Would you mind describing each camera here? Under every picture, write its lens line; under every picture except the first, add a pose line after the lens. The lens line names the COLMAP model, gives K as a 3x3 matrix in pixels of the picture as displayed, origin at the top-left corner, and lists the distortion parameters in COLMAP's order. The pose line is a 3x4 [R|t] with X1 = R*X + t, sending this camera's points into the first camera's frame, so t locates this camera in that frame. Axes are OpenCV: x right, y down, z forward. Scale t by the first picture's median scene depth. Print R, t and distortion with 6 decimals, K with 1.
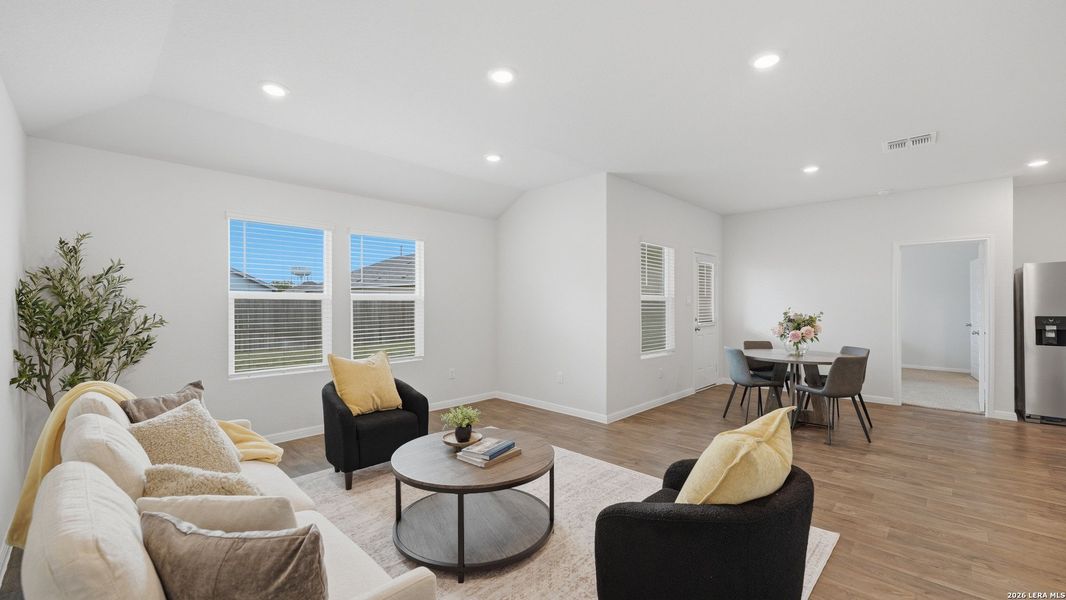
lens RADIAL K [[431.4, 0, 530.5], [0, 431.4, 299.6], [0, 0, 1]] dist [-0.000105, -0.000005]
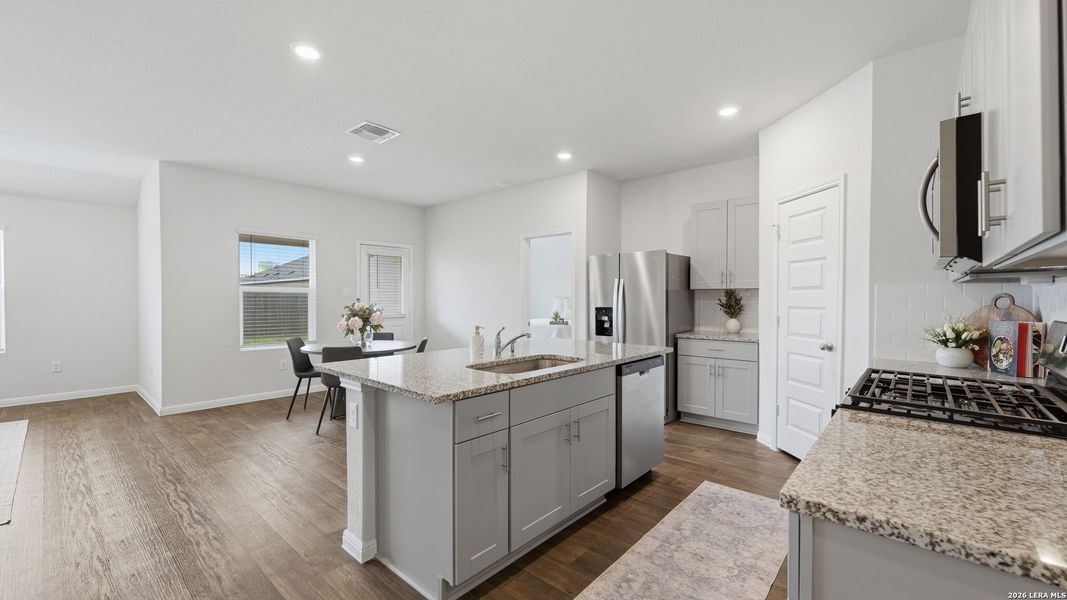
lens RADIAL K [[428.9, 0, 532.4], [0, 428.9, 306.3], [0, 0, 1]] dist [-0.001537, 0.000019]
pose [[0.999077, -0.000427, 0.042957, 0.960912], [-0.000728, 0.999639, 0.026873, 0.009290], [-0.042953, -0.026880, 0.998715, -0.010307]]
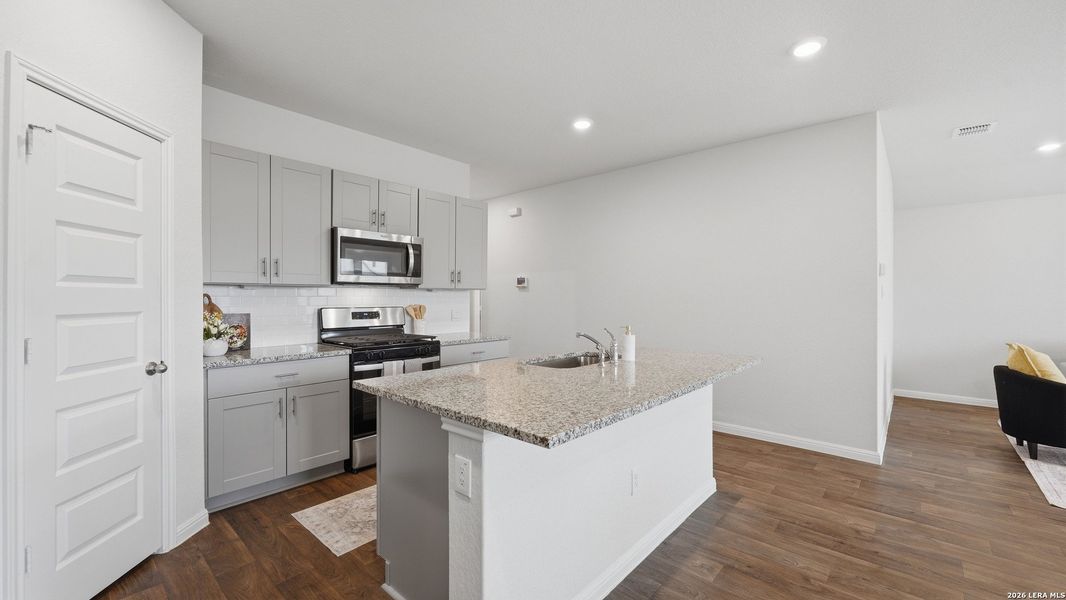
lens RADIAL K [[422.9, 0, 530.9], [0, 422.9, 300.3], [0, 0, 1]] dist [-0.002130, 0.000054]
pose [[-0.999390, -0.003348, -0.034756, 1.054890], [-0.003250, 0.999991, -0.002880, 0.016691], [0.034766, -0.002765, -0.999392, 1.029208]]
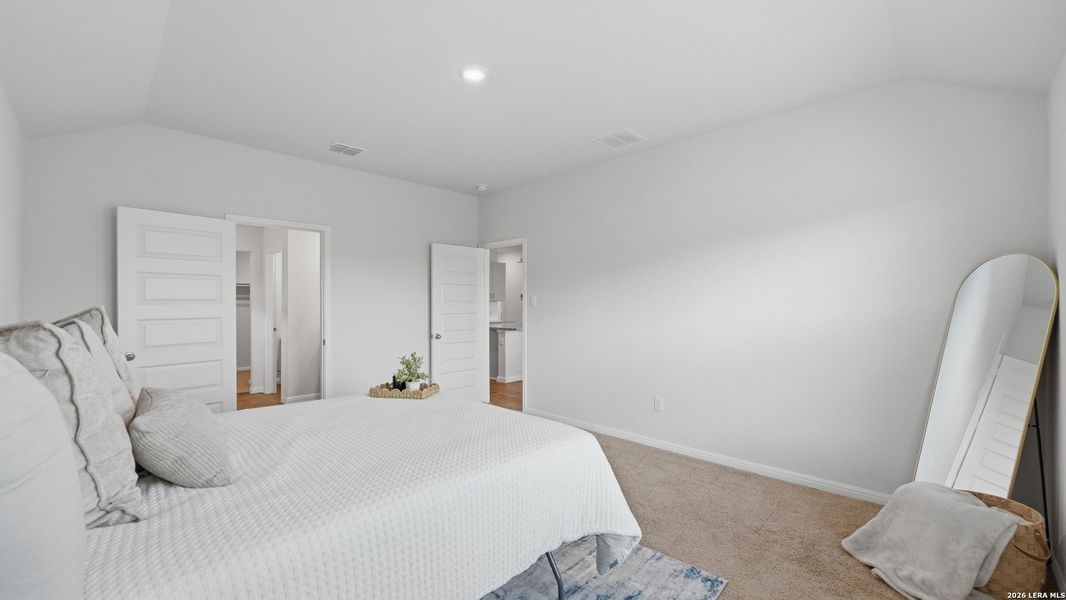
lens RADIAL K [[426.3, 0, 530.1], [0, 426.3, 298.3], [0, 0, 1]] dist [-0.001853, -0.000123]
pose [[-0.999974, 0.000910, 0.007093, 0.980300], [0.000788, 0.999852, -0.017201, 0.014525], [-0.007107, -0.017195, -0.999827, 2.215451]]
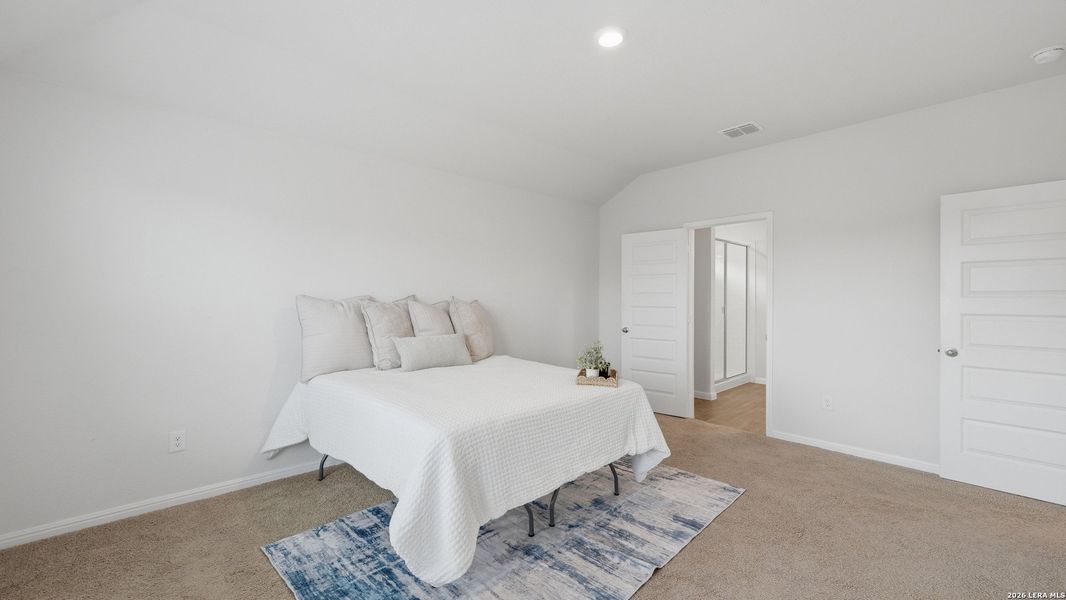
lens RADIAL K [[430.1, 0, 529.9], [0, 430.1, 298.3], [0, 0, 1]] dist [-0.002569, -0.000156]
pose [[0.052116, -0.005701, 0.998625, 0.562710], [-0.005984, 0.999964, 0.006021, 0.011451], [-0.998623, -0.006290, 0.052080, 1.749987]]
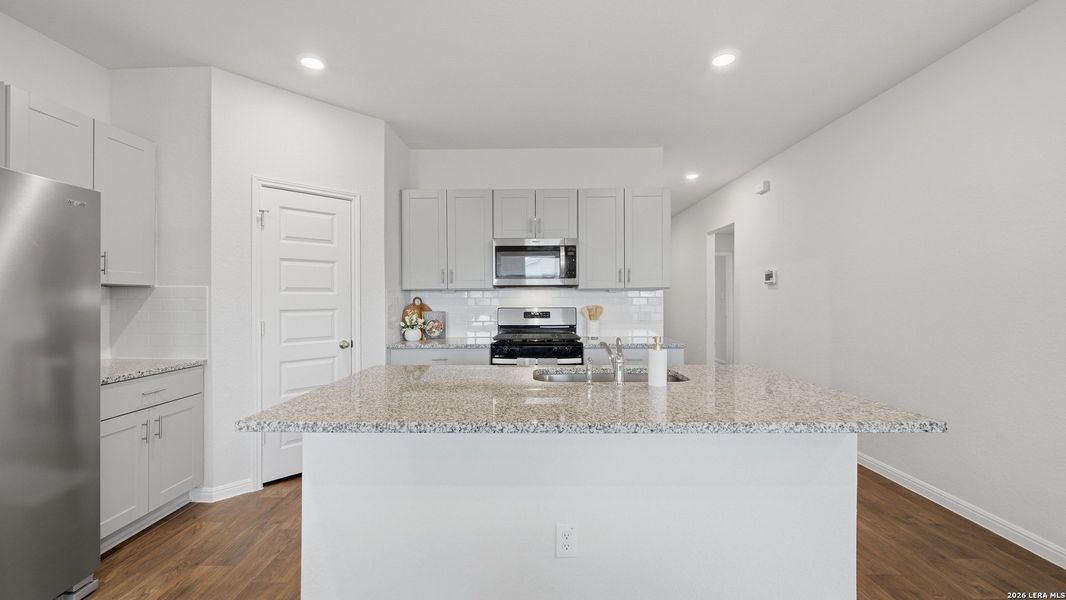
lens RADIAL K [[430.1, 0, 529.9], [0, 430.1, 298.3], [0, 0, 1]] dist [-0.002569, -0.000156]
pose [[-0.689962, 0.004030, 0.723835, 0.718477], [-0.001708, 0.999973, -0.007195, 0.015774], [-0.723844, -0.006200, -0.689936, 0.851770]]
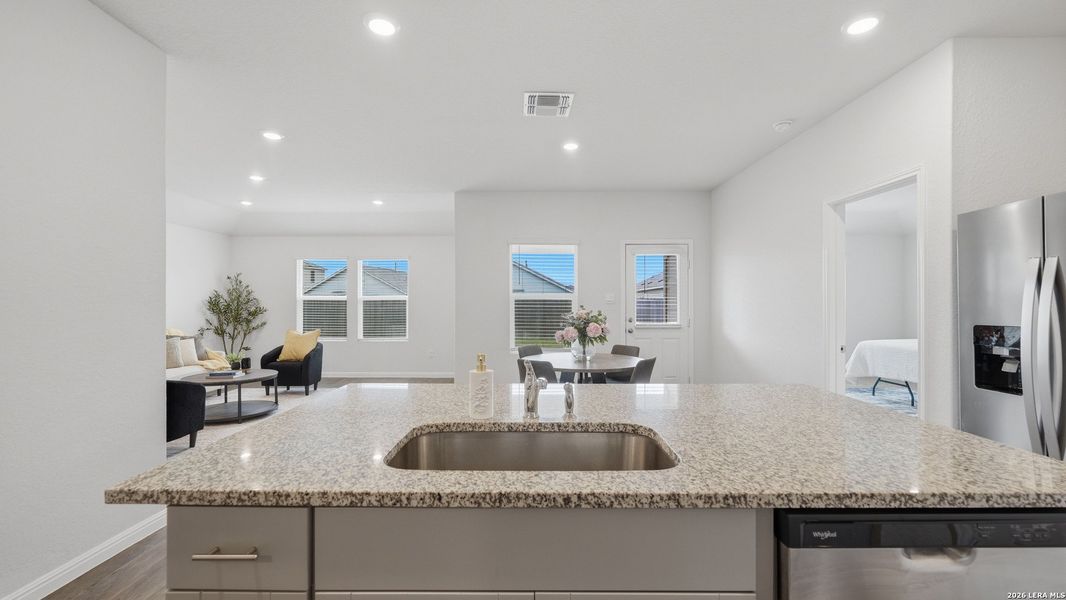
lens RADIAL K [[426.8, 0, 531.0], [0, 426.8, 303.2], [0, 0, 1]] dist [-0.000908, -0.000325]
pose [[0.692726, -0.001918, -0.721198, 1.151680], [0.005695, 0.999980, 0.002810, 0.010989], [0.721178, -0.006054, 0.692723, 0.329072]]
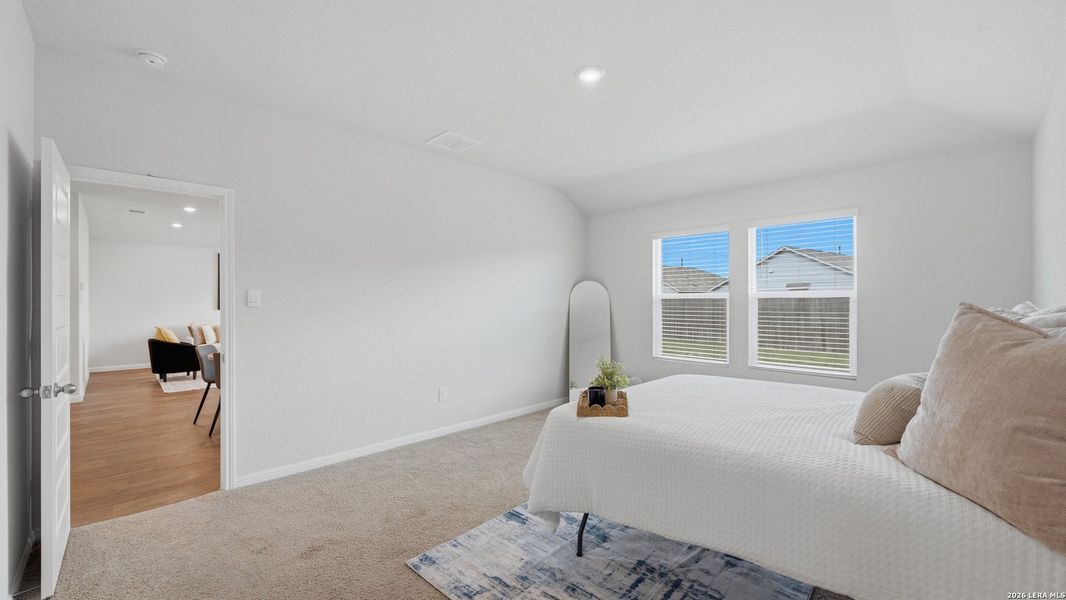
lens RADIAL K [[424.8, 0, 533.0], [0, 424.8, 300.0], [0, 0, 1]] dist [-0.001912, -0.000115]
pose [[-0.018222, -0.006605, -0.999812, 1.599457], [0.003641, 0.999971, -0.006672, 0.013203], [0.999827, -0.003762, -0.018198, 1.620643]]
